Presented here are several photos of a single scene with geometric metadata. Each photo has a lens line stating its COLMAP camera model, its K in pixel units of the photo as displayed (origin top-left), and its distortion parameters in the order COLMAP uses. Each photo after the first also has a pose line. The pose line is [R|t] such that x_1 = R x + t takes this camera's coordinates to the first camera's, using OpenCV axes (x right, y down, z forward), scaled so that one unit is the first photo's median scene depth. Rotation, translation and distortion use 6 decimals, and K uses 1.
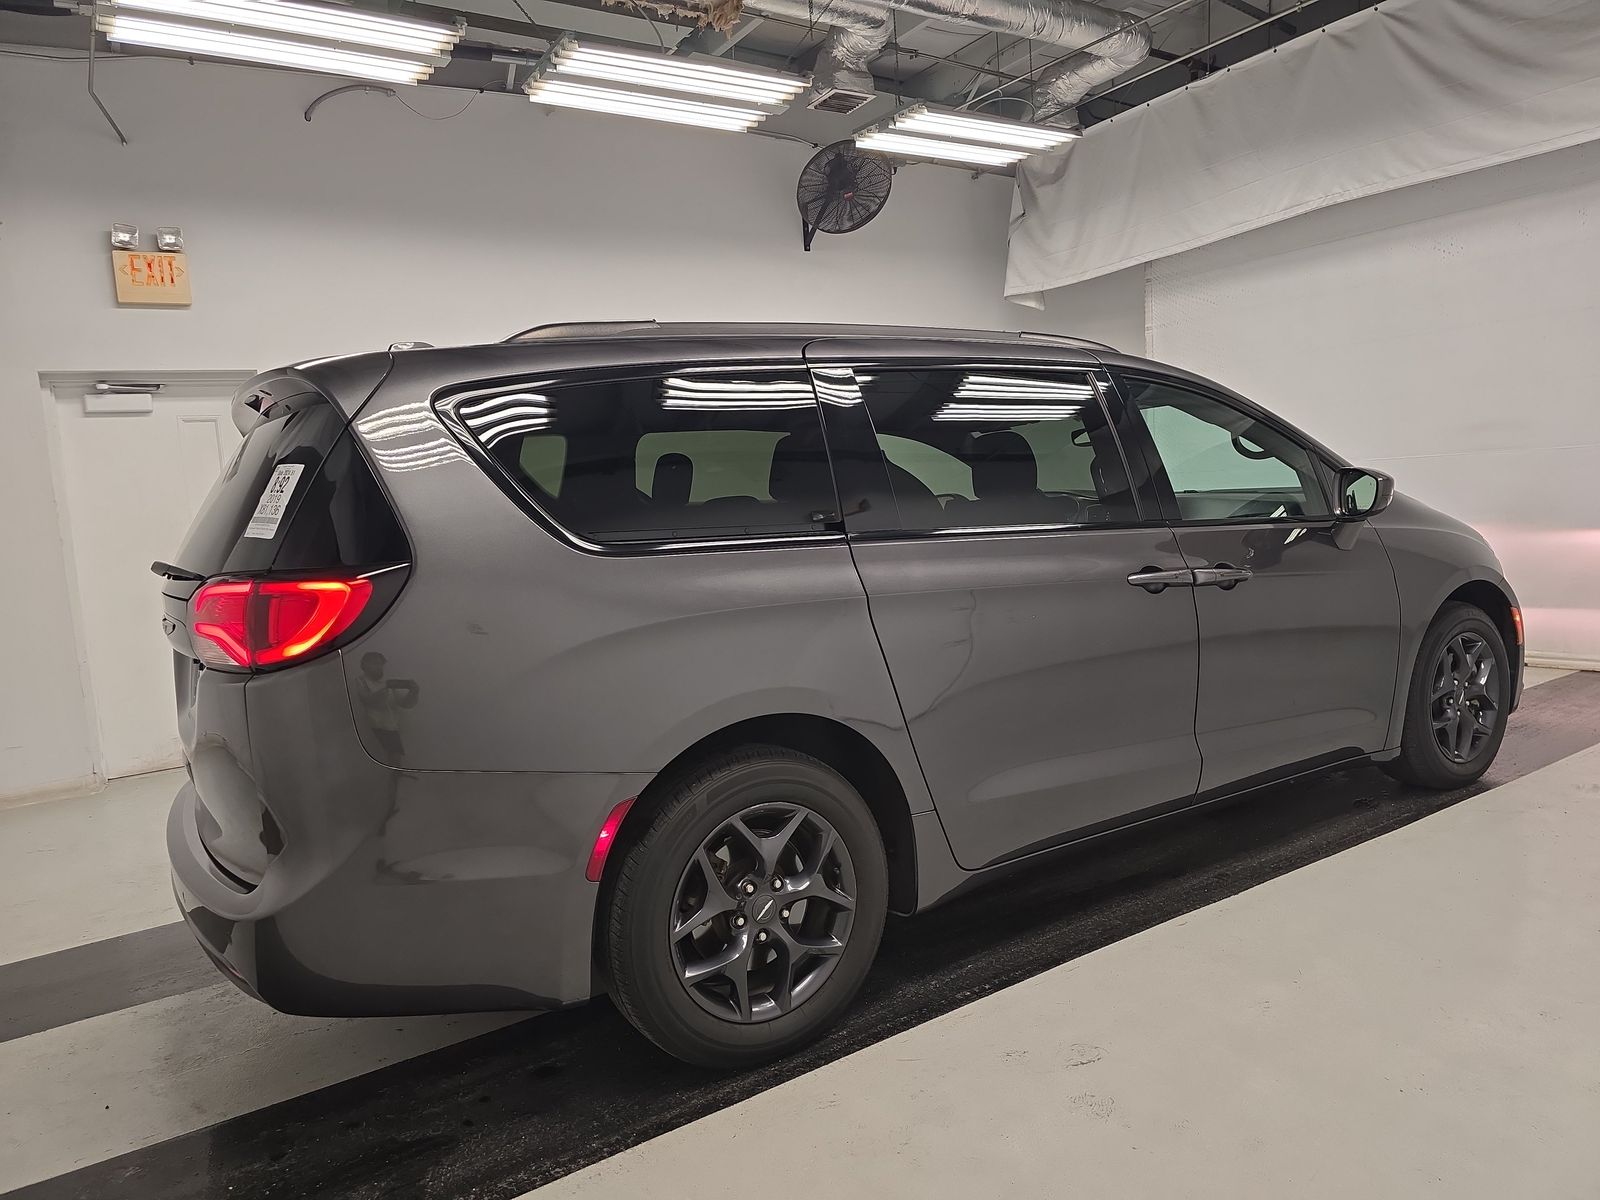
lens RADIAL K [[1073.6, 0, 799.8], [0, 1073.6, 593.6], [0, 0, 1]] dist [0.020719, -0.024994]
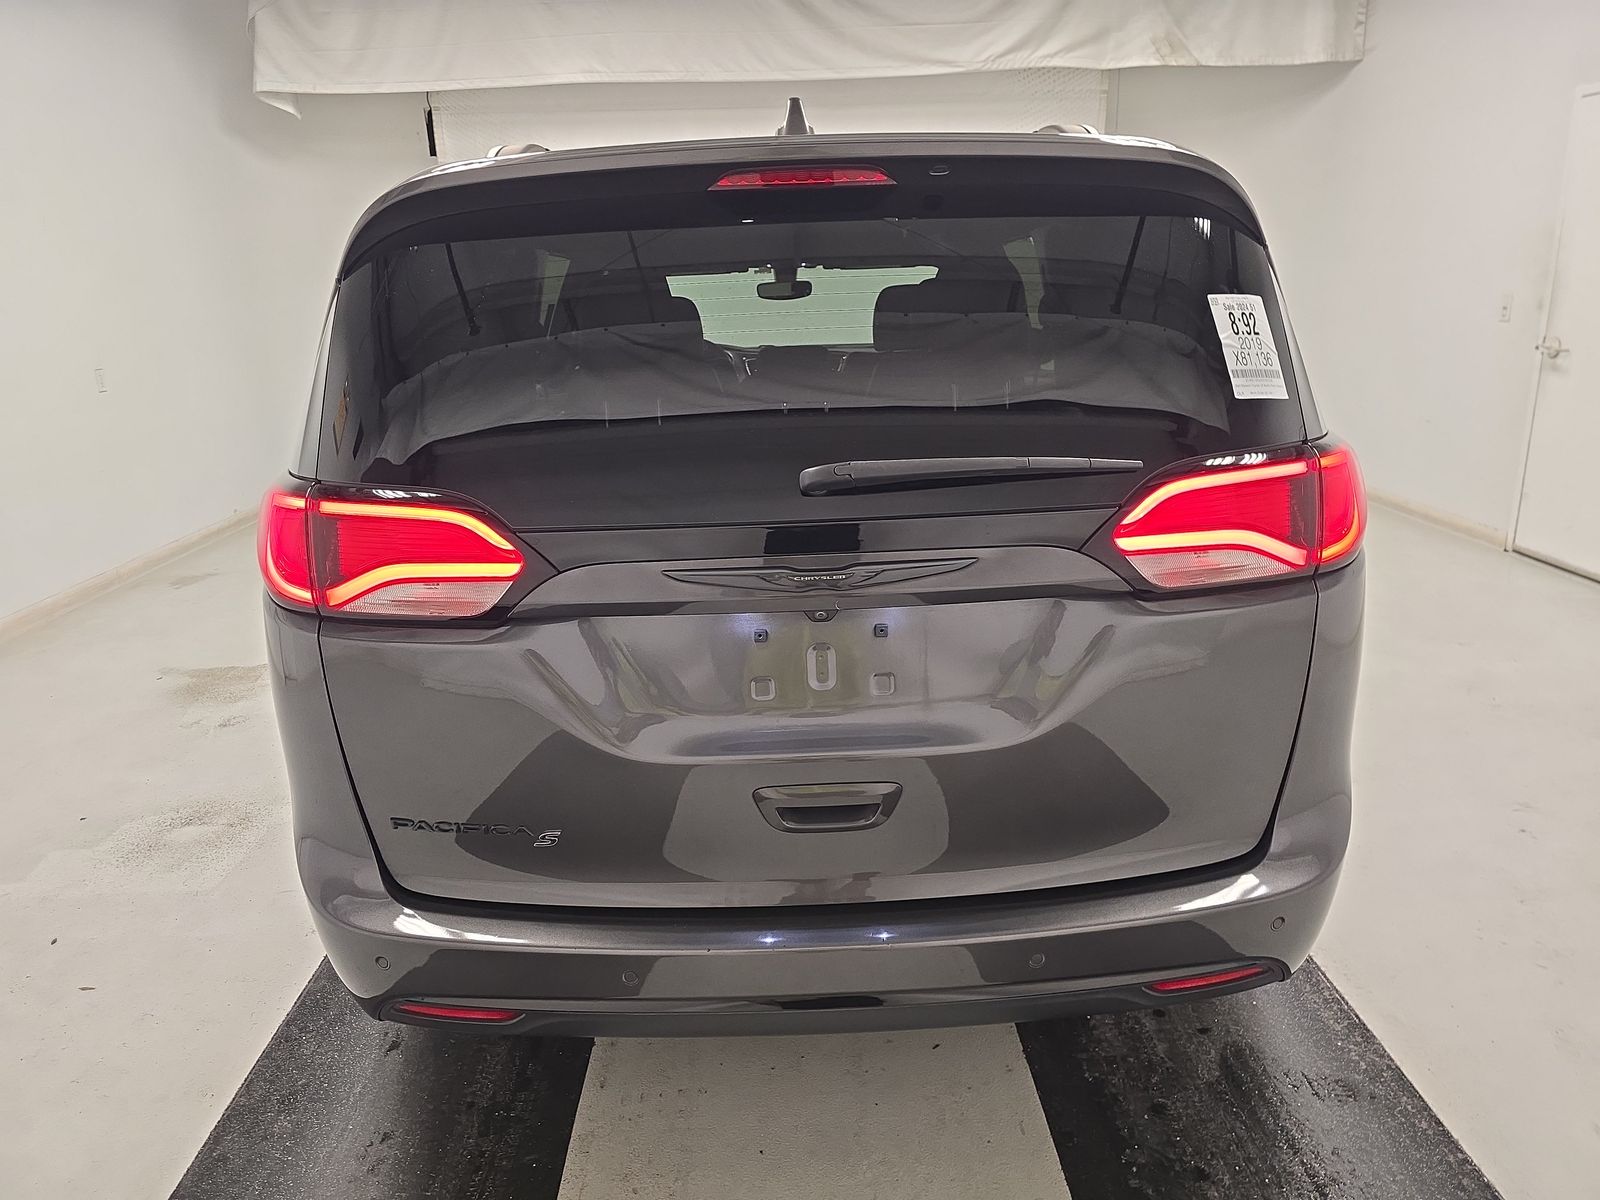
lens RADIAL K [[1073.6, 0, 796.4], [0, 1073.6, 606.9], [0, 0, 1]] dist [0.020719, -0.024994]
pose [[0.523335, -0.185269, 0.831743, -0.470958], [0.066180, 0.981967, 0.177091, -0.023221], [-0.849553, -0.037633, 0.526159, 0.321788]]
